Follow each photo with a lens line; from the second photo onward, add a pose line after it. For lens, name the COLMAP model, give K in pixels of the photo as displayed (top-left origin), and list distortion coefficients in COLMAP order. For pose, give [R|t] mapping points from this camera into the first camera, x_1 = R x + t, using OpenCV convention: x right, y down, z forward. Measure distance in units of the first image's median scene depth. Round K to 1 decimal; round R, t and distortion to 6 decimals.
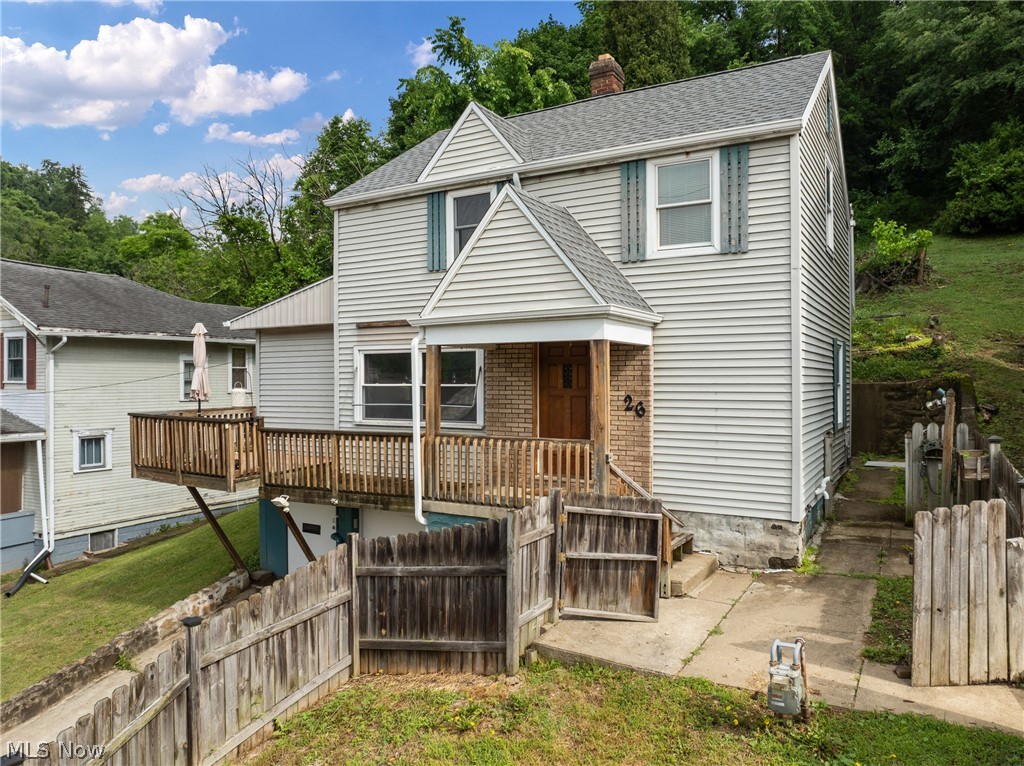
lens RADIAL K [[712.1, 0, 520.3], [0, 712.1, 384.4], [0, 0, 1]] dist [-0.034111, -0.002466]
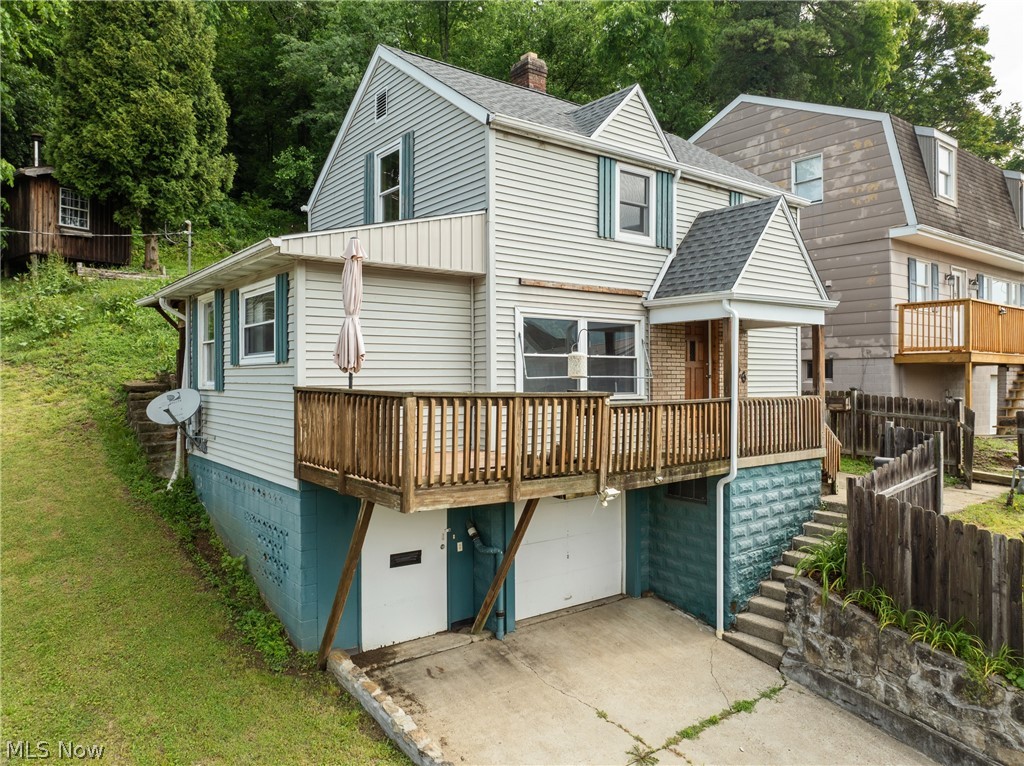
lens RADIAL K [[712.1, 0, 520.3], [0, 712.1, 384.4], [0, 0, 1]] dist [-0.034111, -0.002466]
pose [[0.380315, -0.006062, 0.924837, -1.199819], [0.005956, 0.999974, 0.004105, 0.039337], [-0.924838, 0.003947, 0.380341, 0.840451]]
